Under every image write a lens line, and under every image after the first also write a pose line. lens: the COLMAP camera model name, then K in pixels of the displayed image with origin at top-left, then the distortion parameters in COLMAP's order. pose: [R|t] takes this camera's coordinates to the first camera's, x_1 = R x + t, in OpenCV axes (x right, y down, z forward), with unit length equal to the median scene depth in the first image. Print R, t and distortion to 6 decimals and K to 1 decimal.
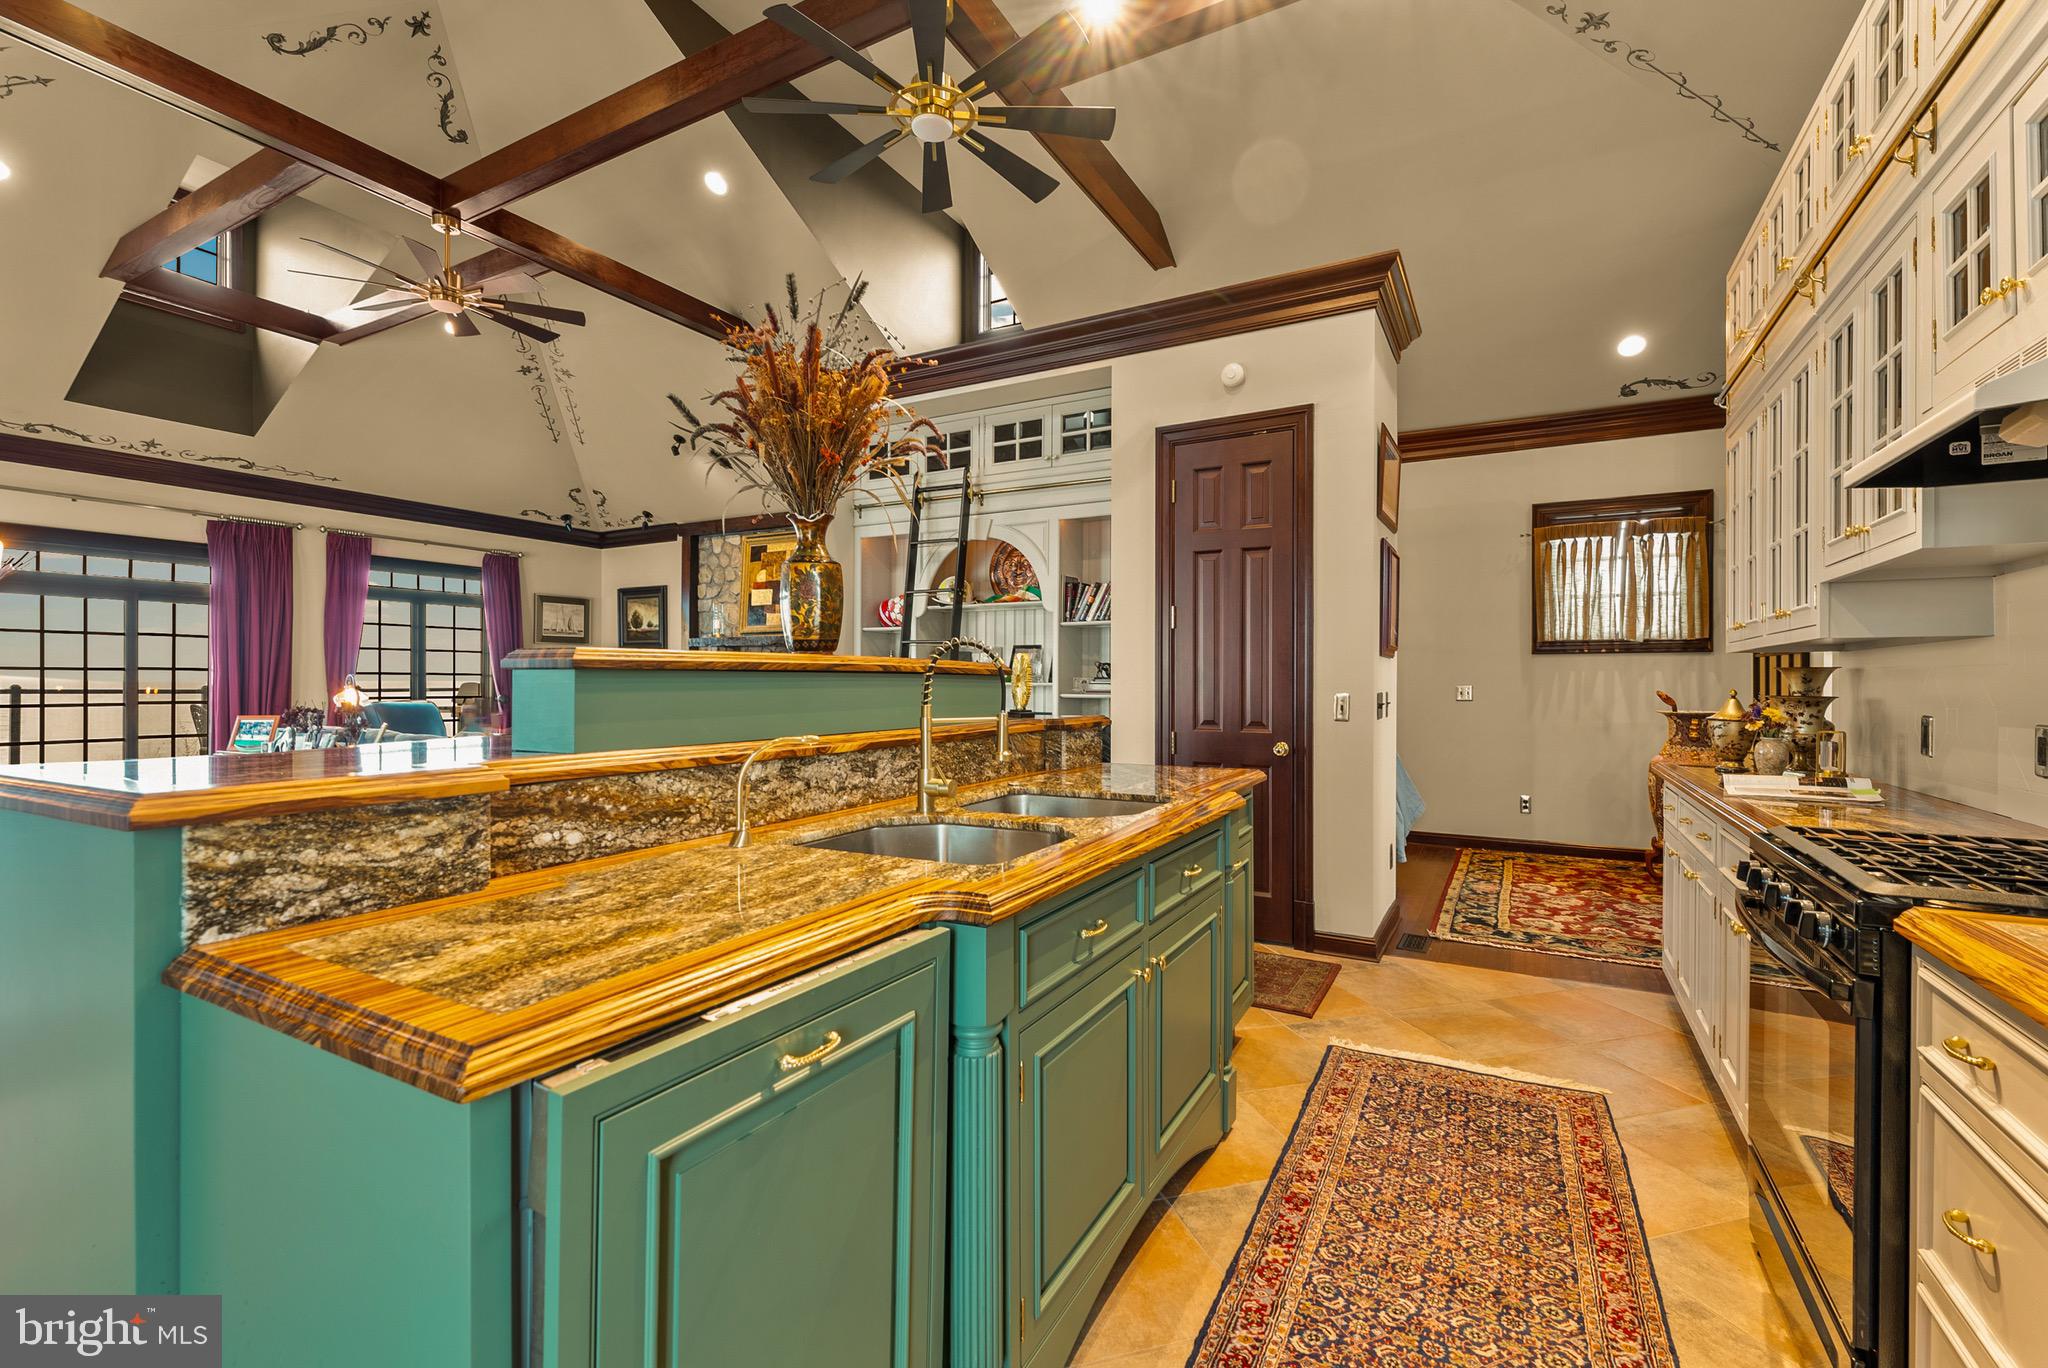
lens RADIAL K [[910.9, 0, 1061.8], [0, 910.9, 694.3], [0, 0, 1]] dist [0.001026, -0.000003]
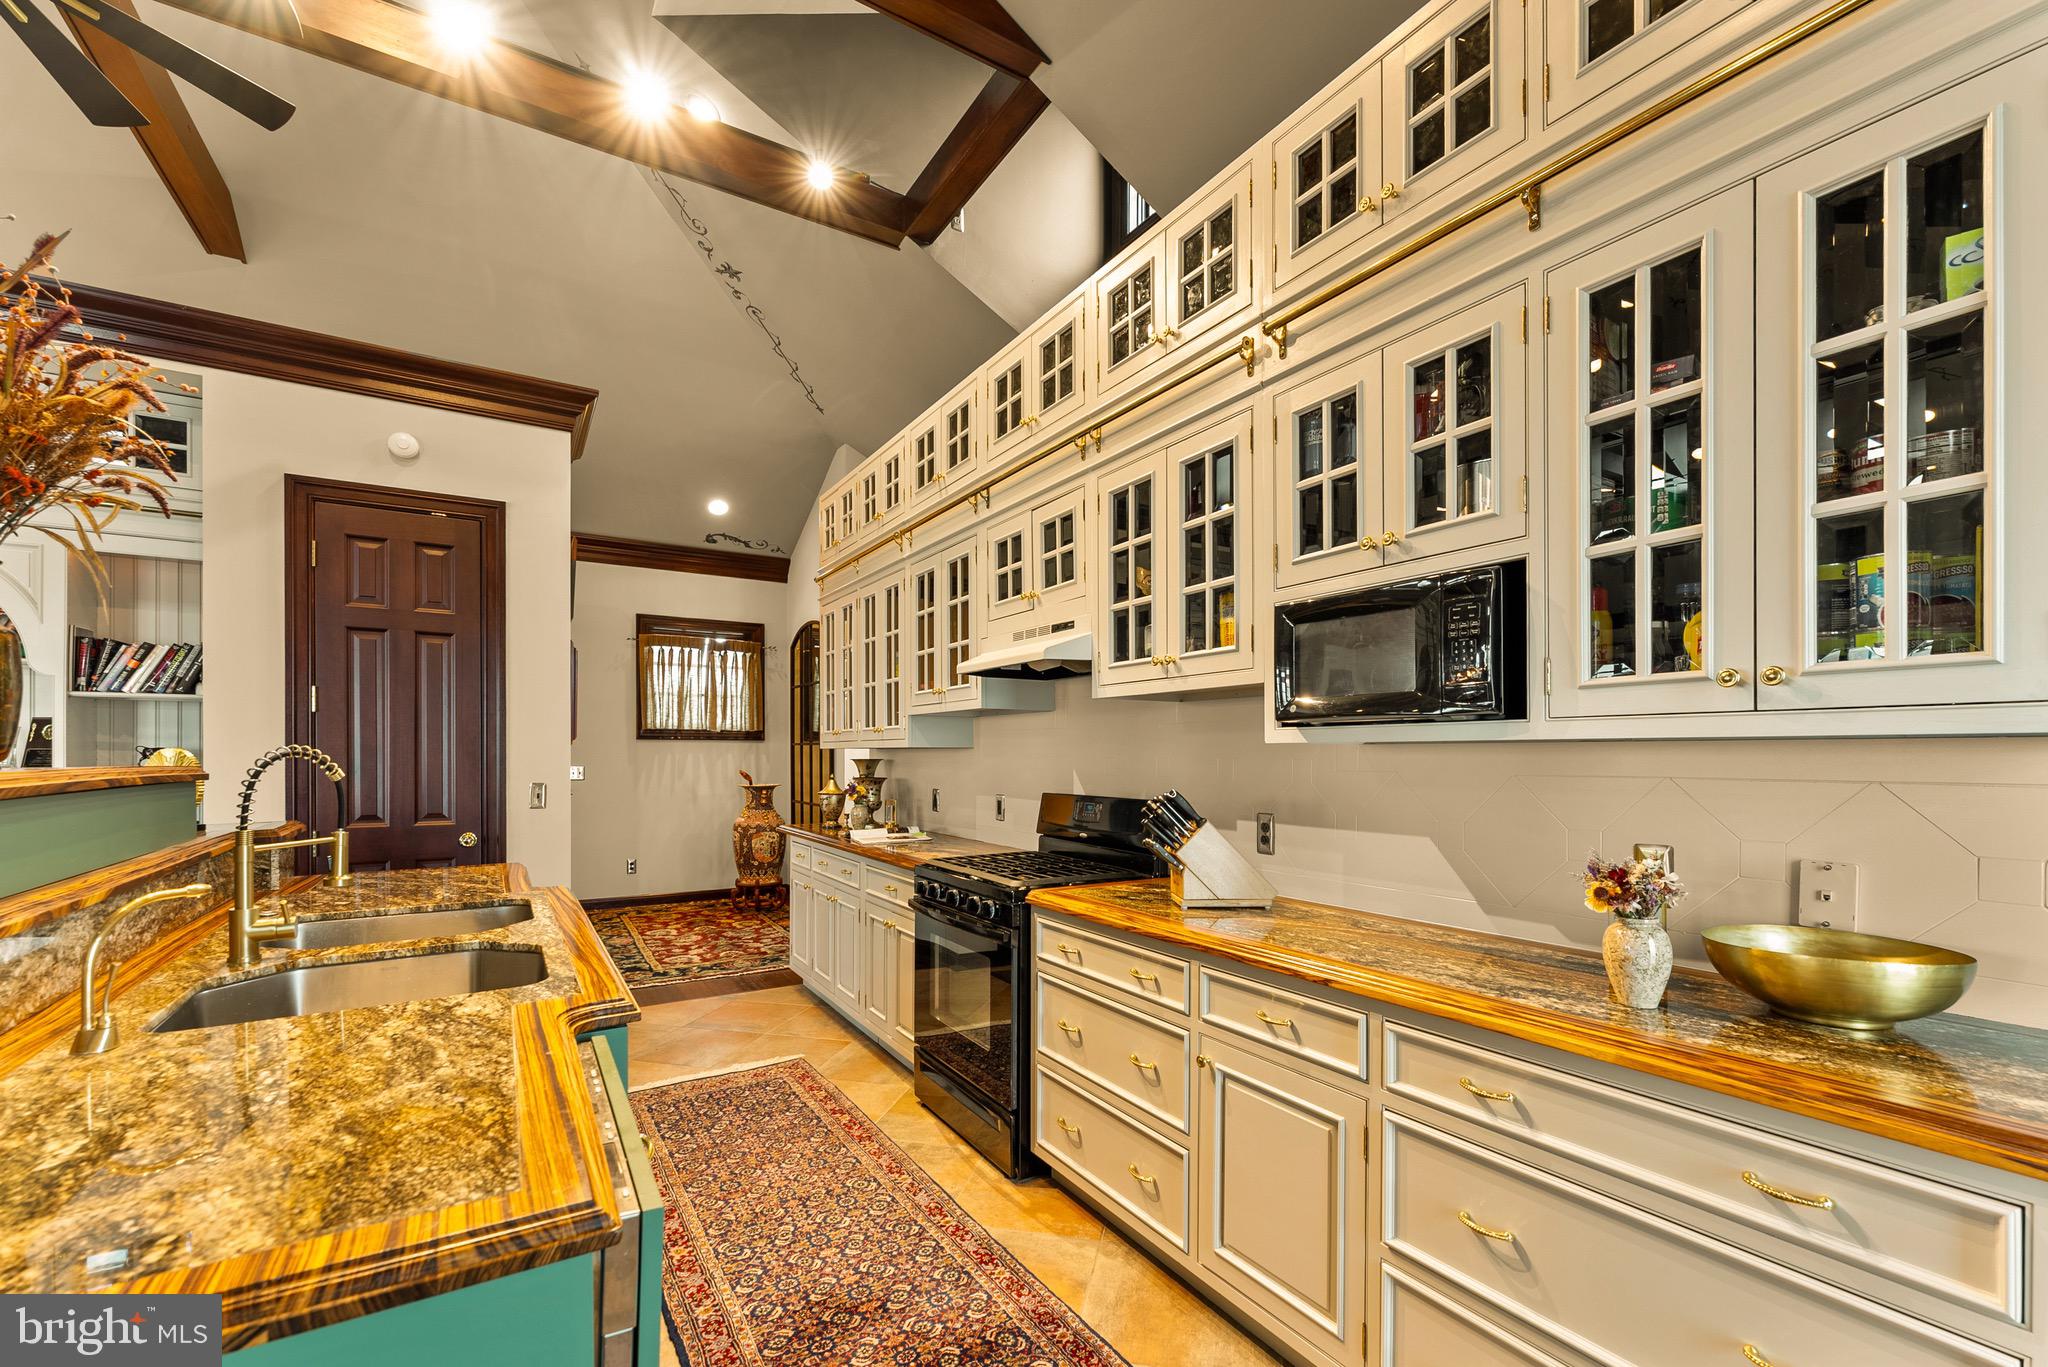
lens RADIAL K [[854.5, 0, 1031.9], [0, 854.5, 759.5], [0, 0, 1]] dist [-0.001409, -0.000111]
pose [[0.483646, -0.011280, 0.875191, -0.268212], [0.008027, 0.999932, 0.008452, -0.029232], [-0.875227, 0.002937, 0.483704, 0.011417]]
